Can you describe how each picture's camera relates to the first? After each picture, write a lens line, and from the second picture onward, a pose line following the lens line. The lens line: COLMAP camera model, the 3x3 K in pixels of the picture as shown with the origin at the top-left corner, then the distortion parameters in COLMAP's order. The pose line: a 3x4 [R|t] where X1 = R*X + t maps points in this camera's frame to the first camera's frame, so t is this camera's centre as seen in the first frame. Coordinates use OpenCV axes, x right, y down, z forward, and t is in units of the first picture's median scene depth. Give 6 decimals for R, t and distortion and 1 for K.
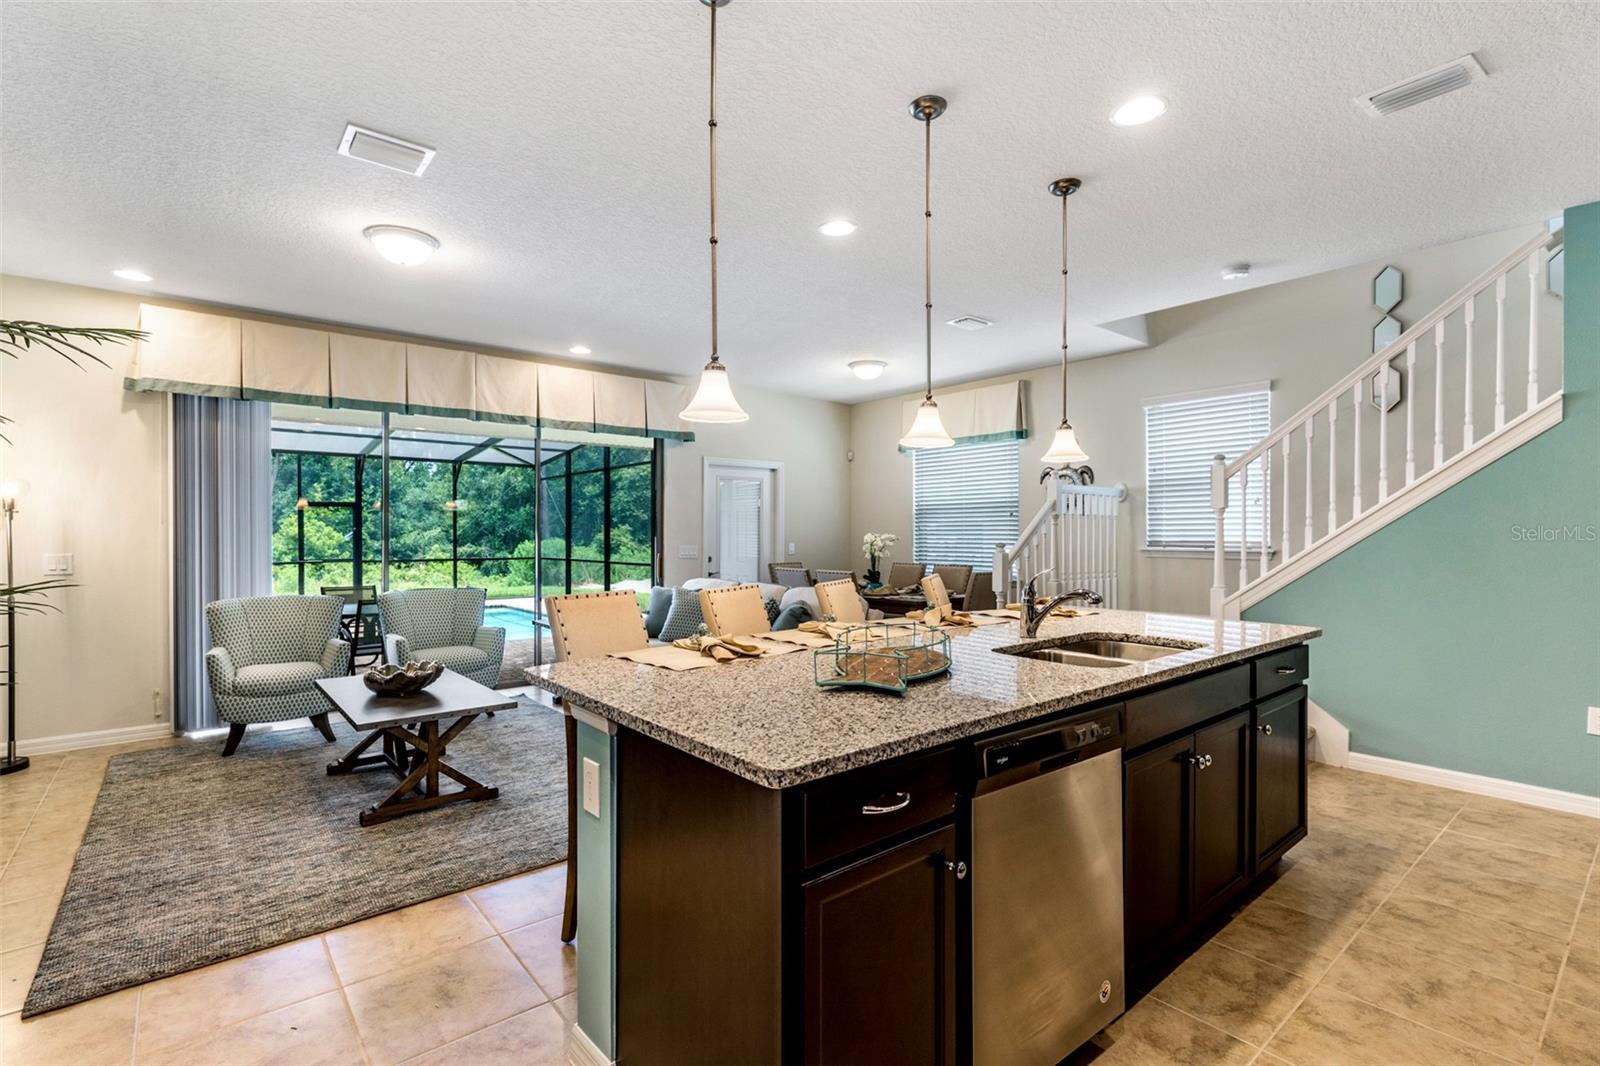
lens RADIAL K [[731.1, 0, 788.6], [0, 731.1, 535.2], [0, 0, 1]] dist [0.004610, 0.000087]
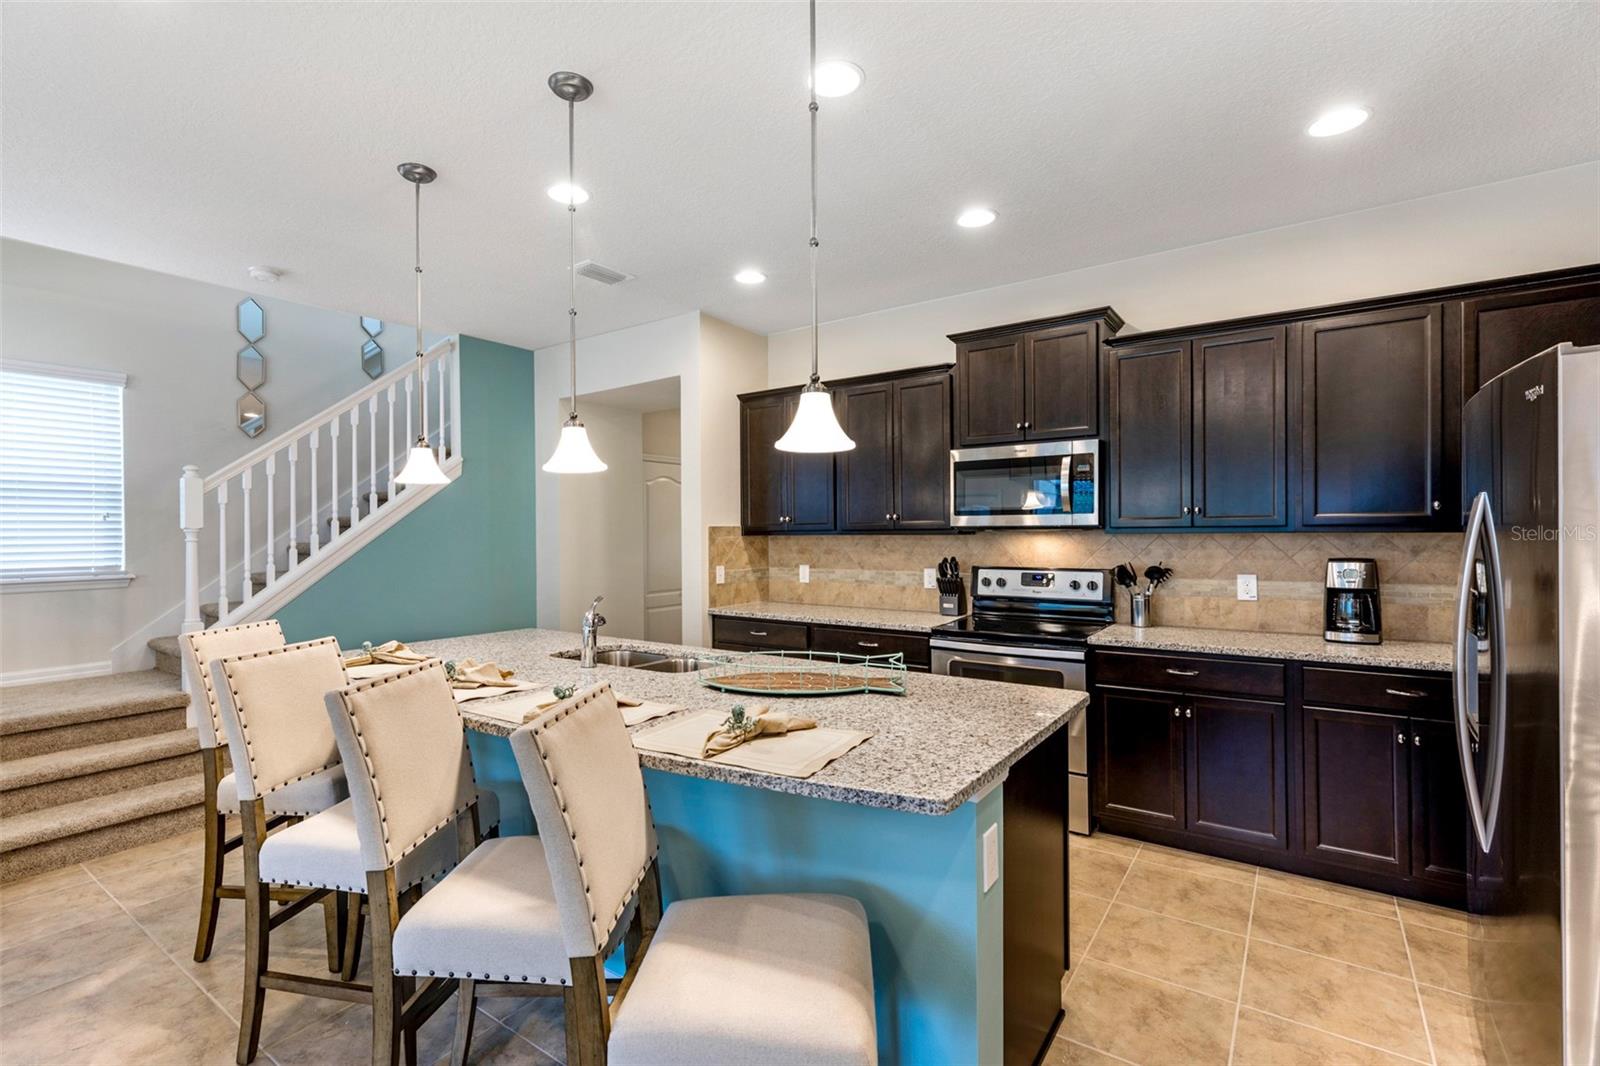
lens RADIAL K [[724.5, 0, 789.8], [0, 724.5, 531.9], [0, 0, 1]] dist [-0.002050, -0.000247]
pose [[-0.255918, 0.001564, 0.966697, -0.382883], [0.008272, 0.999966, 0.000572, -0.026056], [-0.966663, 0.008143, -0.255922, 0.522395]]
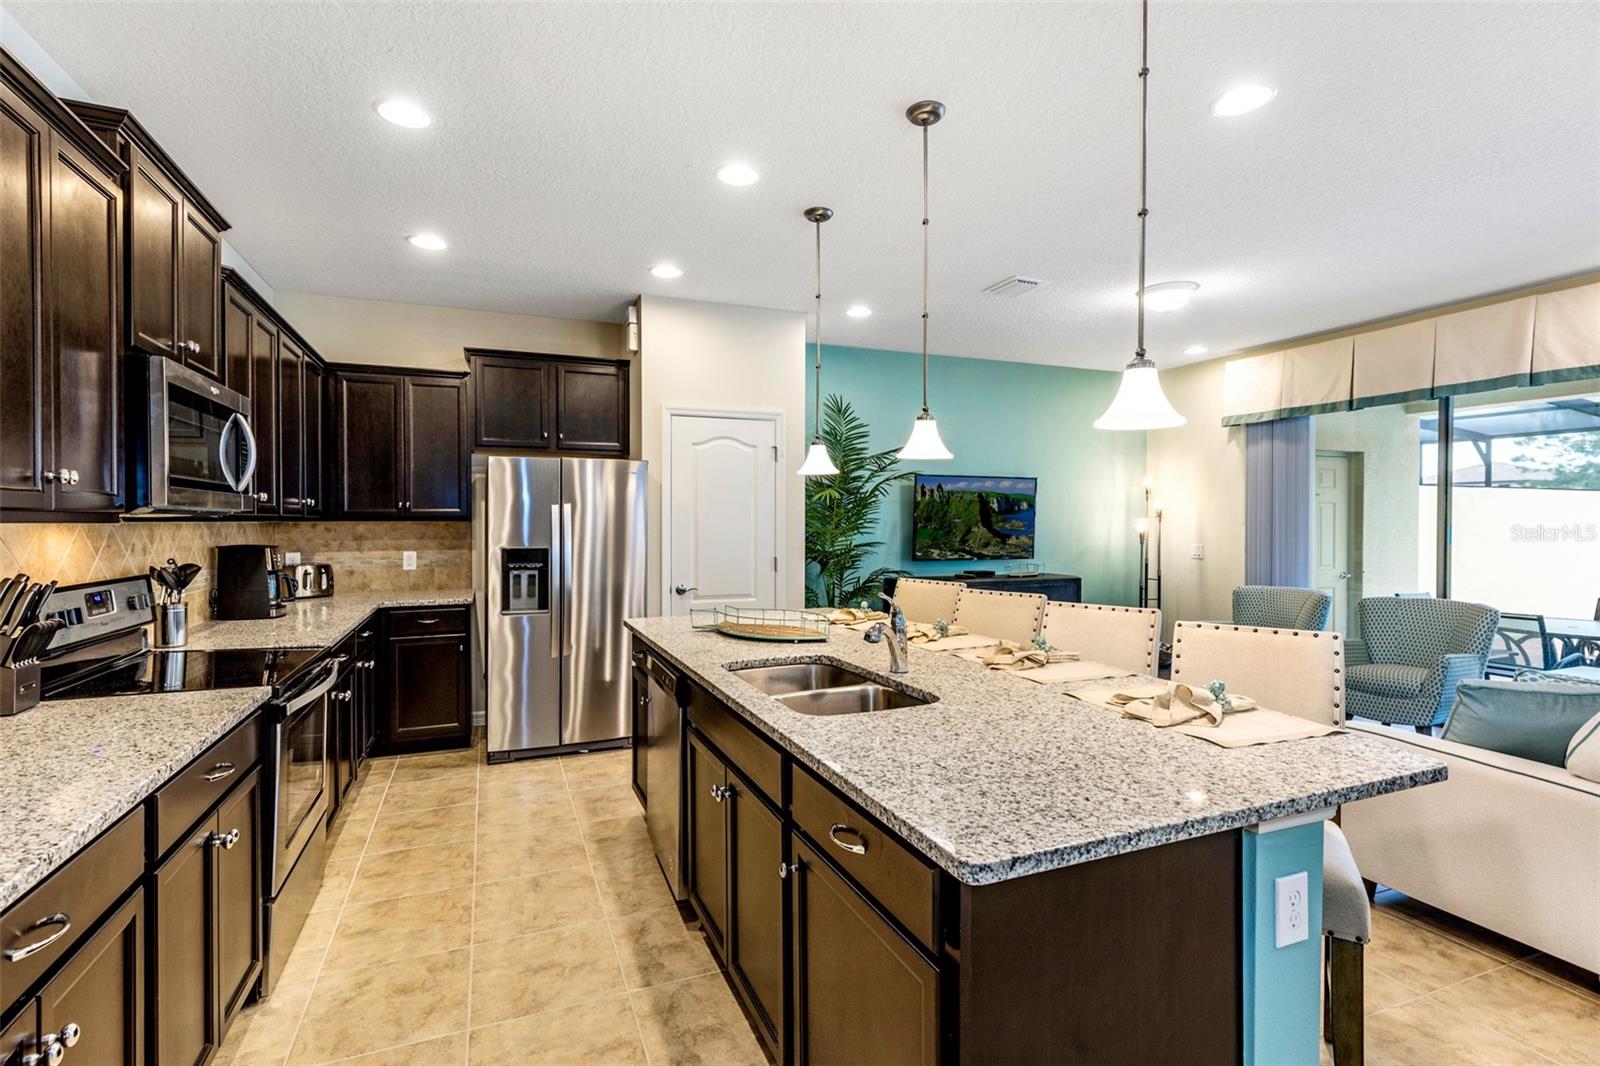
lens RADIAL K [[735.2, 0, 782.0], [0, 735.2, 529.0], [0, 0, 1]] dist [0.001564, 0.000811]
pose [[-0.311024, 0.012033, -0.950326, 0.636507], [-0.000329, 0.999918, 0.012768, -0.023184], [0.950402, 0.004284, -0.310995, 0.604168]]
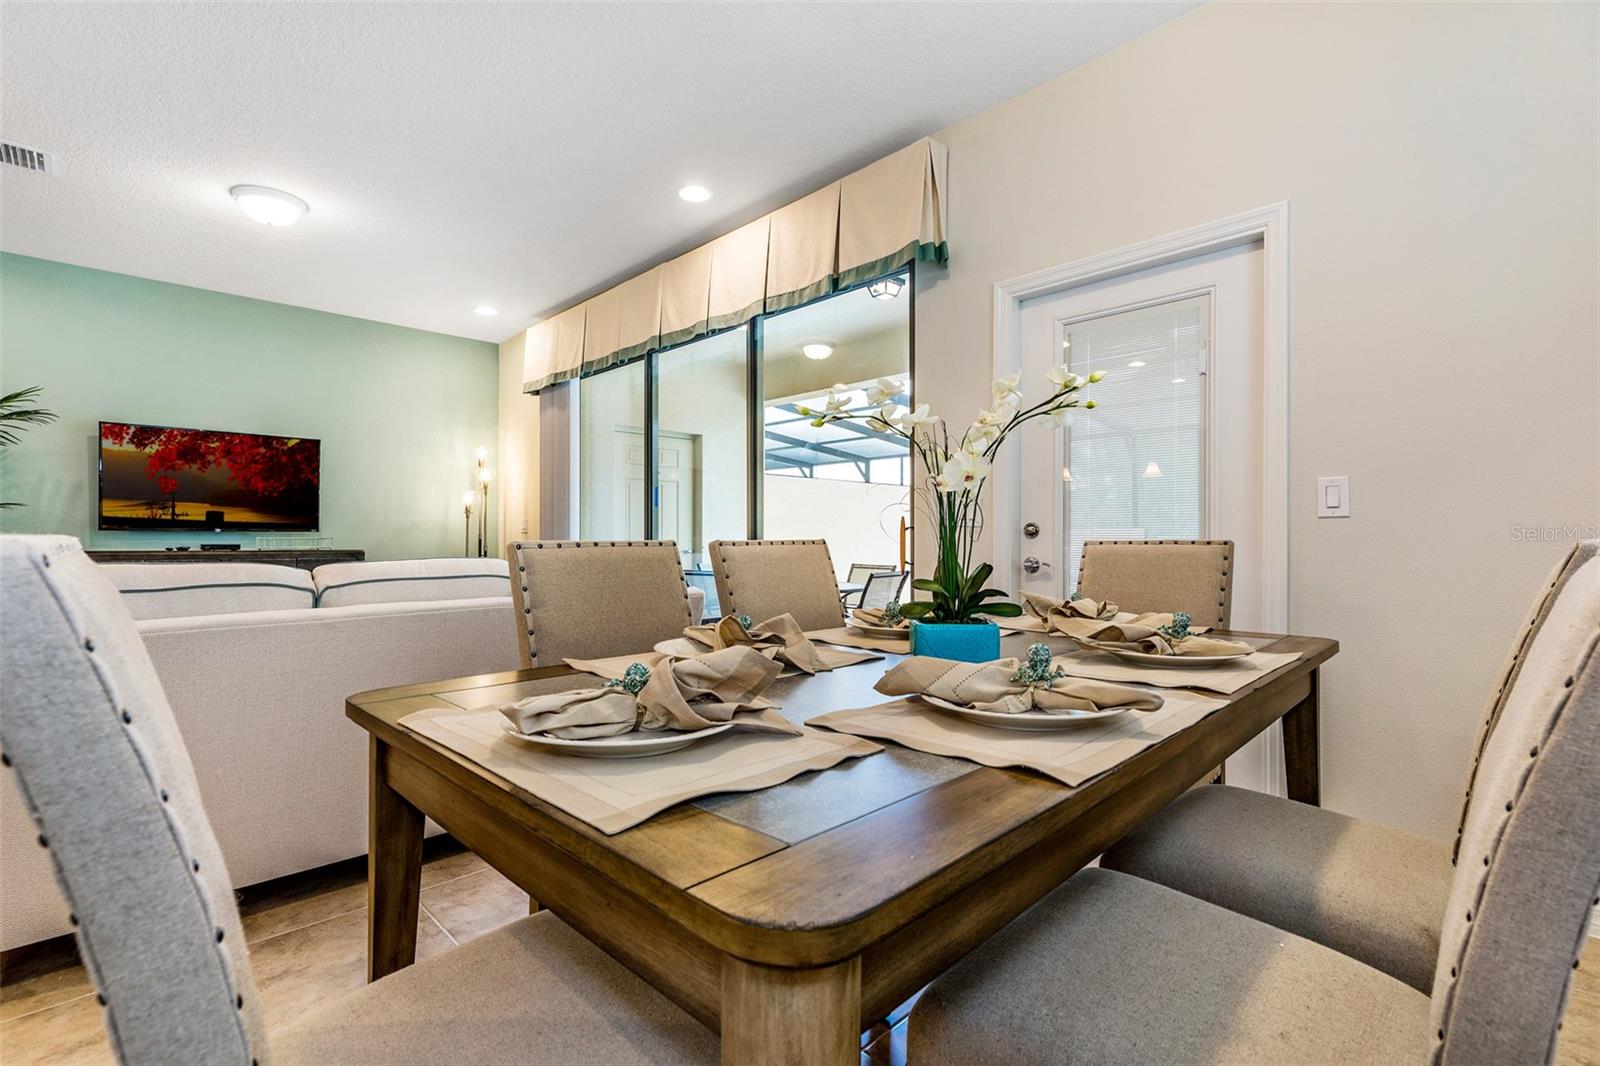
lens RADIAL K [[717.5, 0, 800.0], [0, 717.5, 533.0], [0, 0, 1]] dist [0.007922, 0.000194]
pose [[0.082098, -0.004710, -0.996613, 0.433099], [-0.000209, 0.999989, -0.004743, 0.055659], [0.996624, 0.000598, 0.082096, 1.303324]]
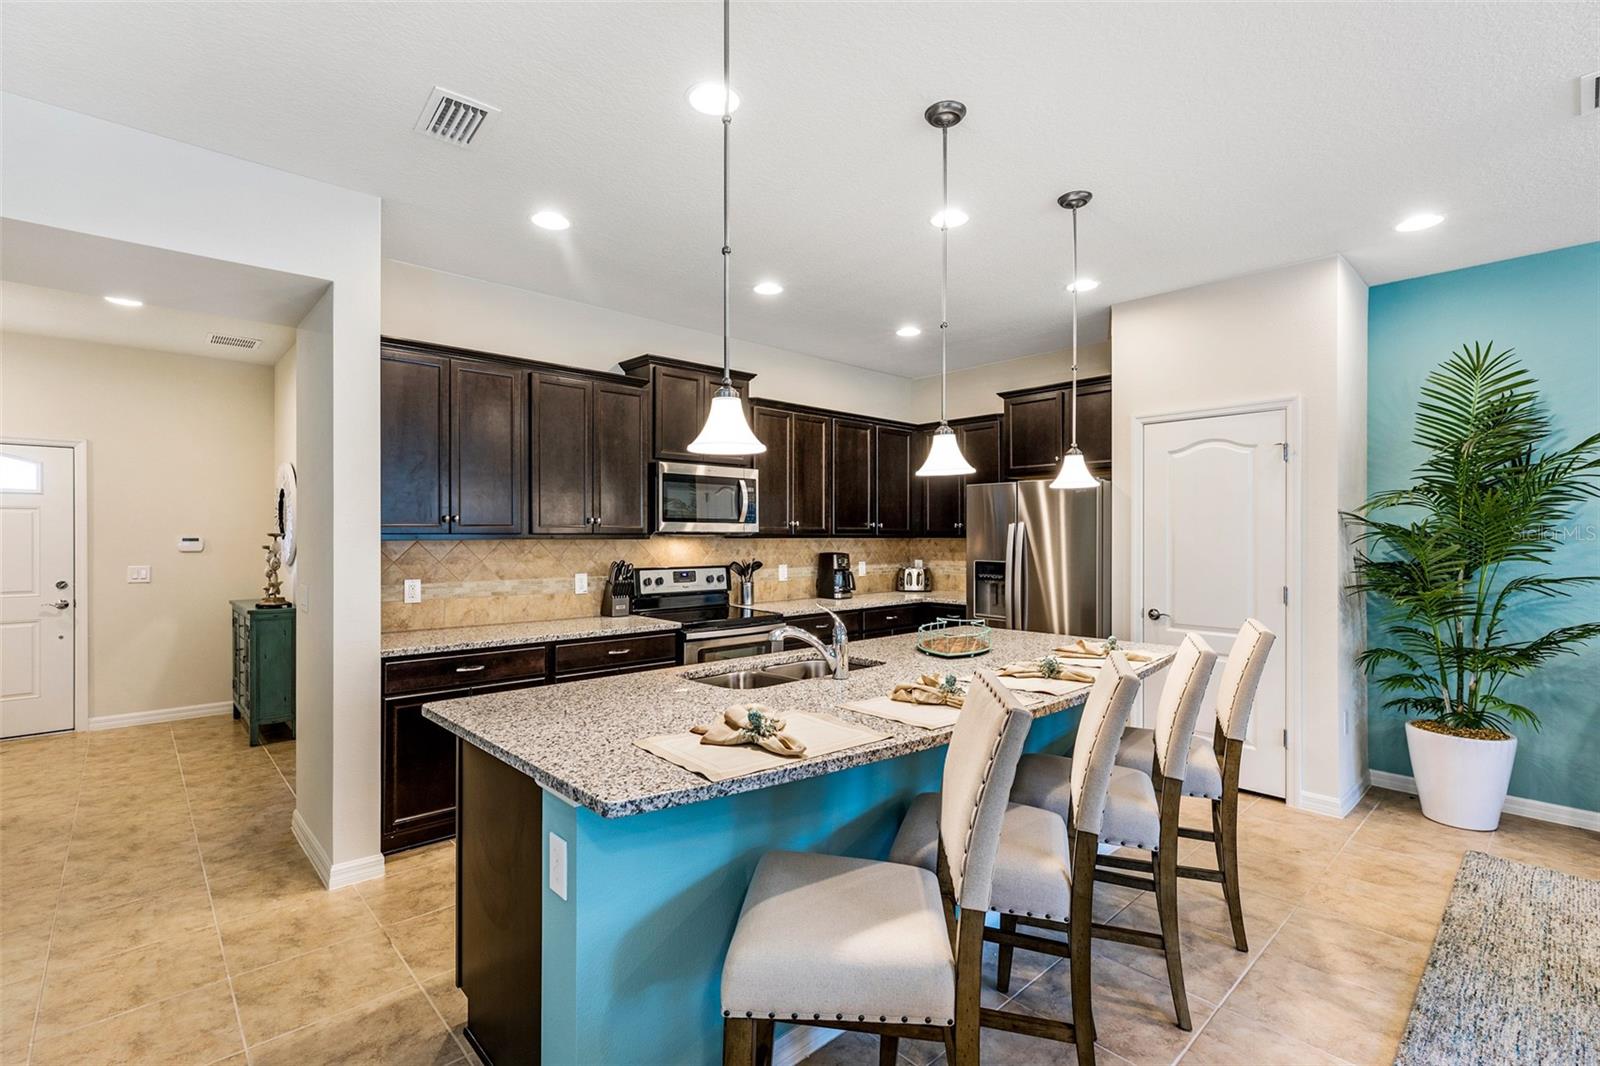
lens RADIAL K [[724.5, 0, 789.8], [0, 724.5, 531.9], [0, 0, 1]] dist [-0.002050, -0.000247]
pose [[-0.998856, -0.000142, -0.047818, 0.232595], [0.000084, 0.999989, -0.004715, -0.025438], [0.047818, -0.004713, -0.998845, 1.026169]]
